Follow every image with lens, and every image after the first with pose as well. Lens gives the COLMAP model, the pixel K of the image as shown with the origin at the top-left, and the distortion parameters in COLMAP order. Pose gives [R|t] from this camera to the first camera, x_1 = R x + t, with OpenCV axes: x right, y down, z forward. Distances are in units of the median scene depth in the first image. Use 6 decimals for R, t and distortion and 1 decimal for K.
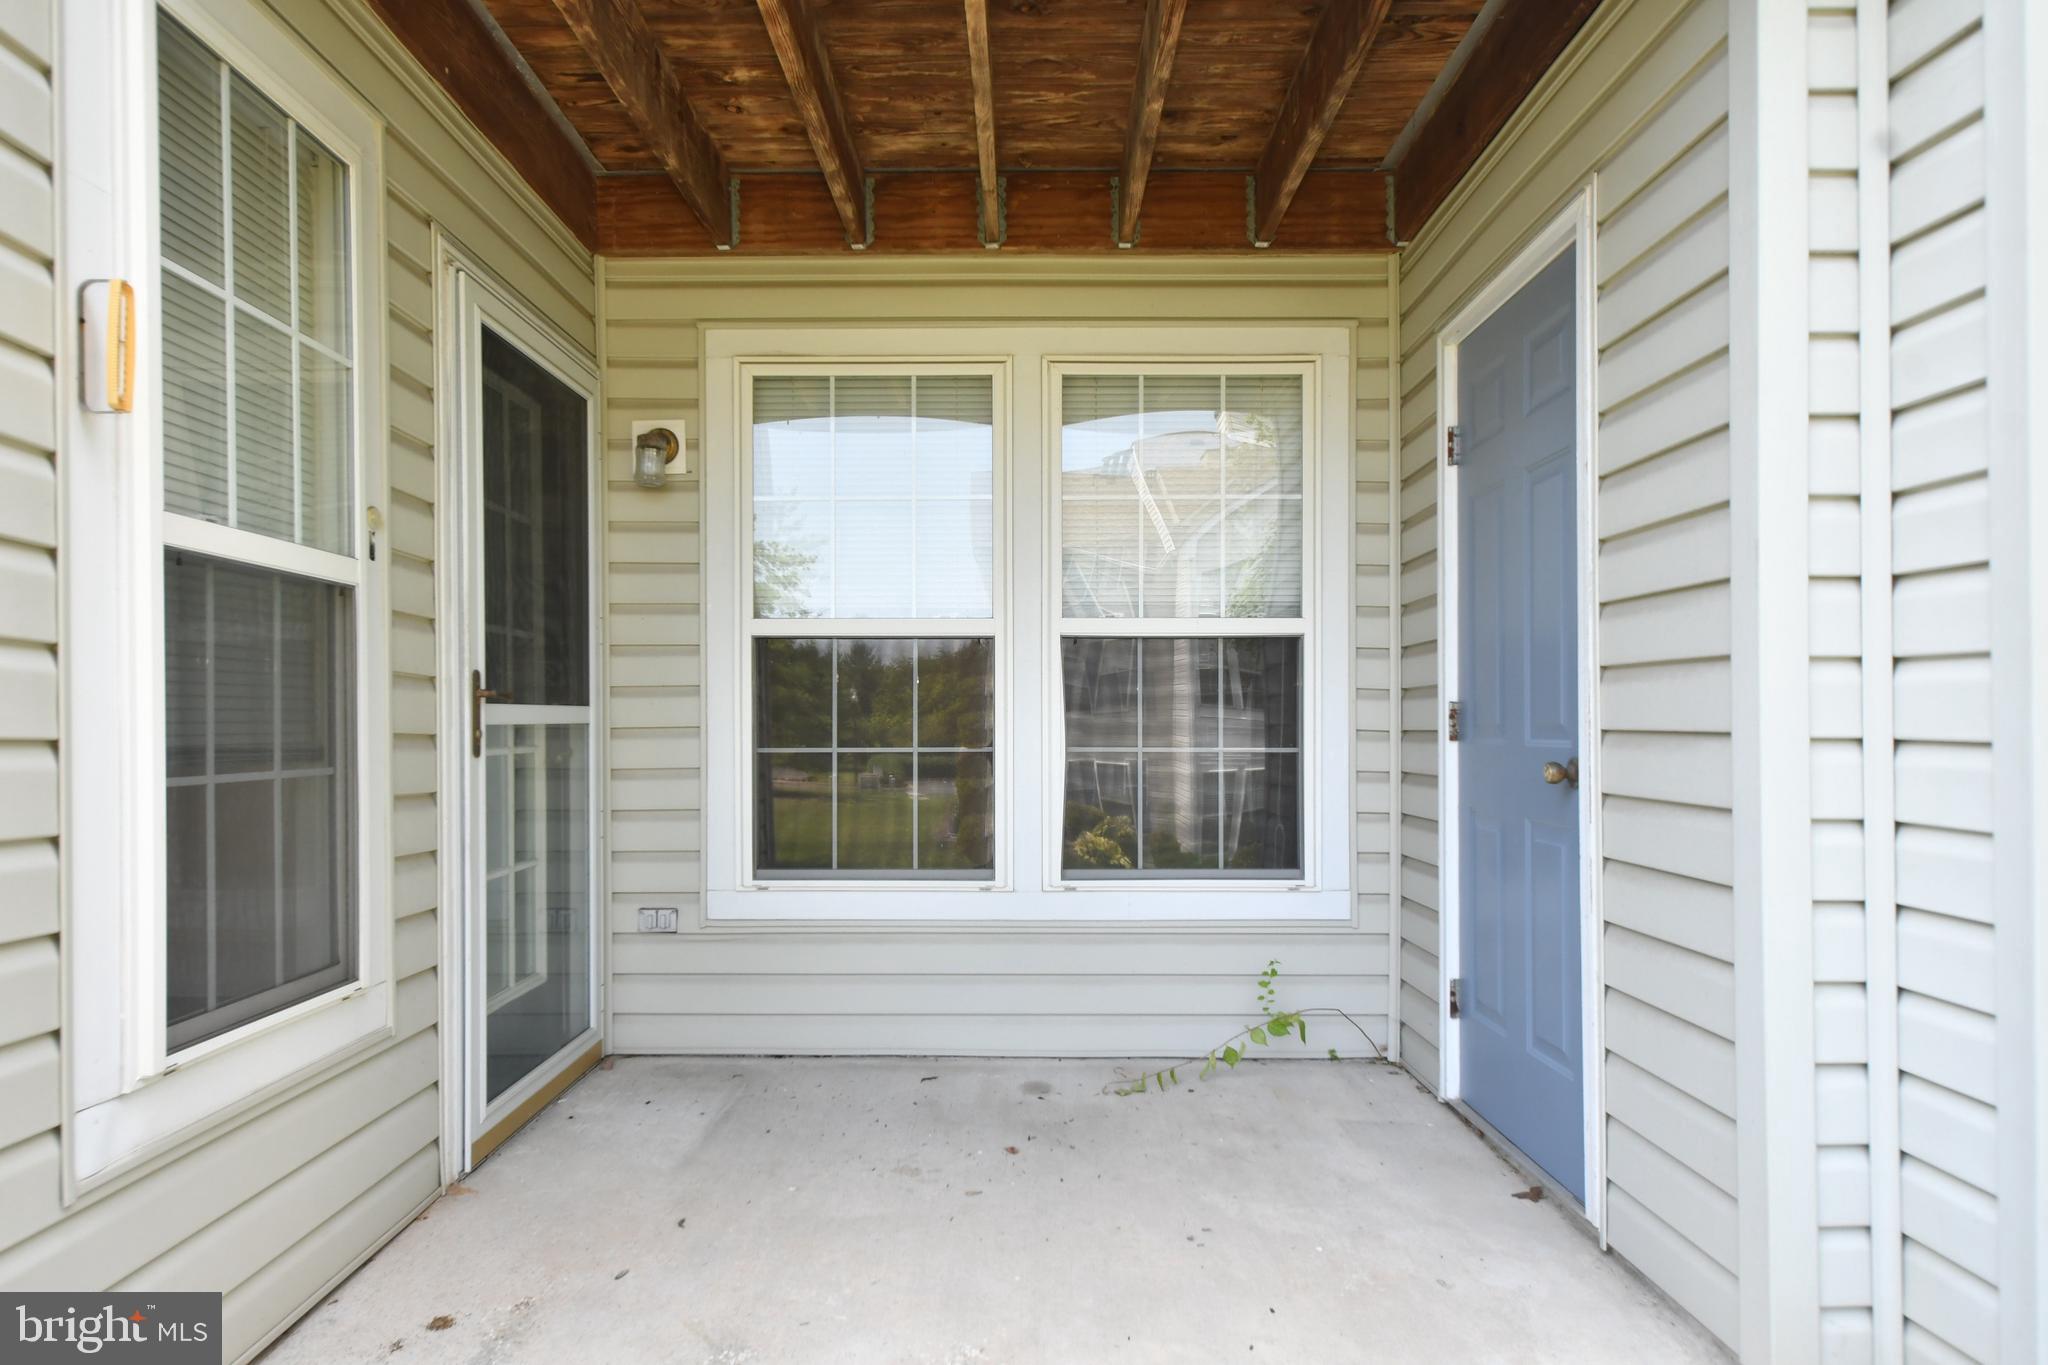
lens RADIAL K [[1250.3, 0, 1019.0], [0, 1250.3, 732.1], [0, 0, 1]] dist [-0.001780, -0.000093]
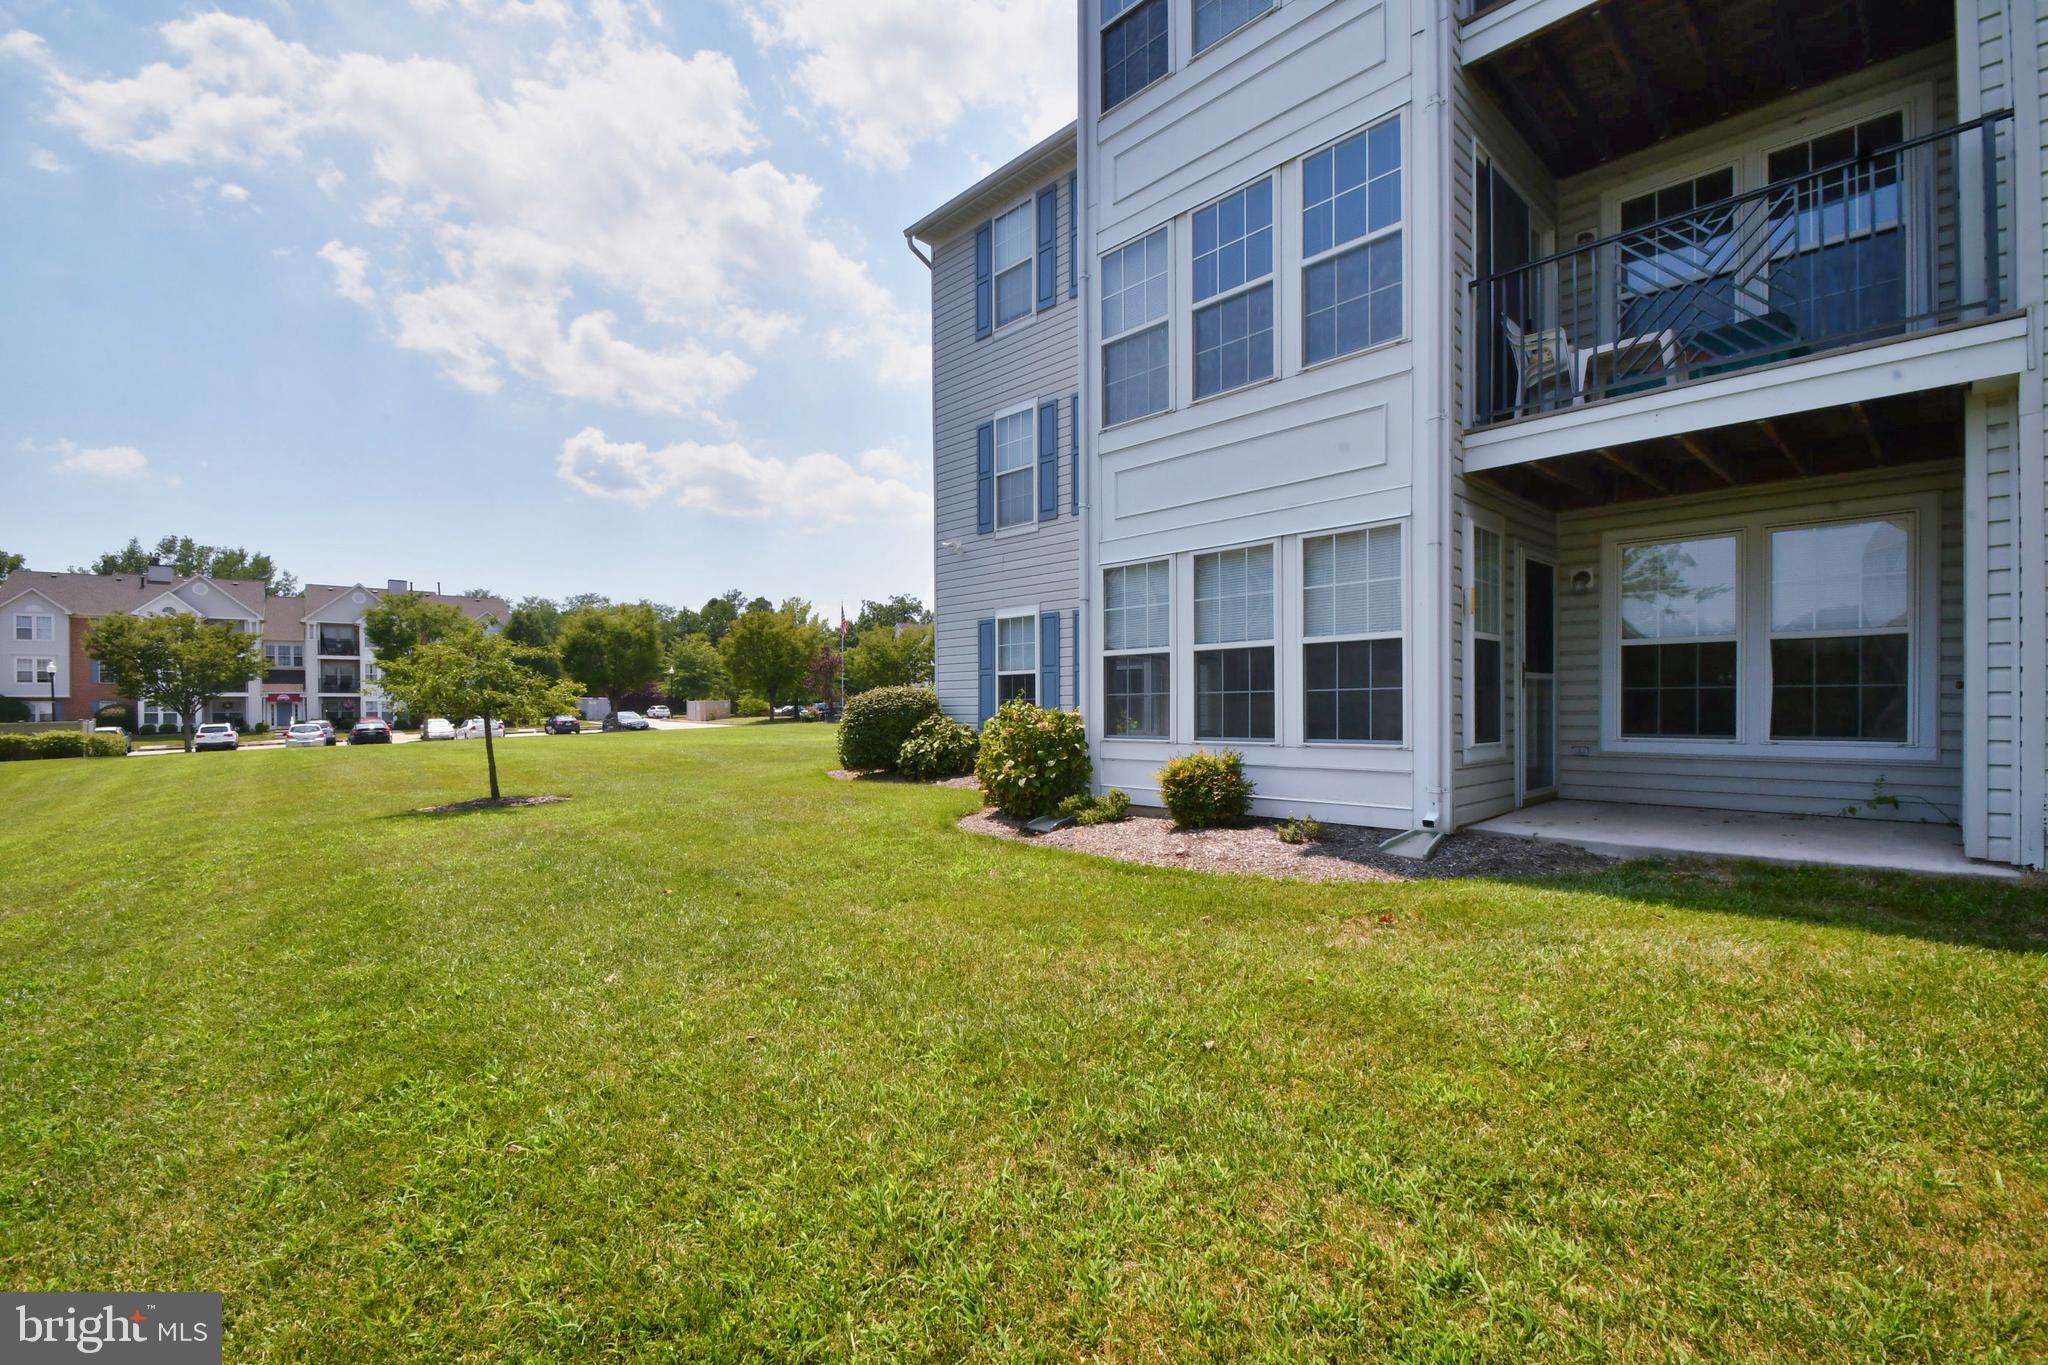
lens RADIAL K [[895.7, 0, 1000.4], [0, 895.7, 717.7], [0, 0, 1]] dist [0.014358, -0.017038]
pose [[0.682913, 0.007527, -0.730461, 0.287363], [-0.001575, 0.999960, 0.008831, 0.062498], [0.730498, -0.004880, 0.682897, -1.298447]]
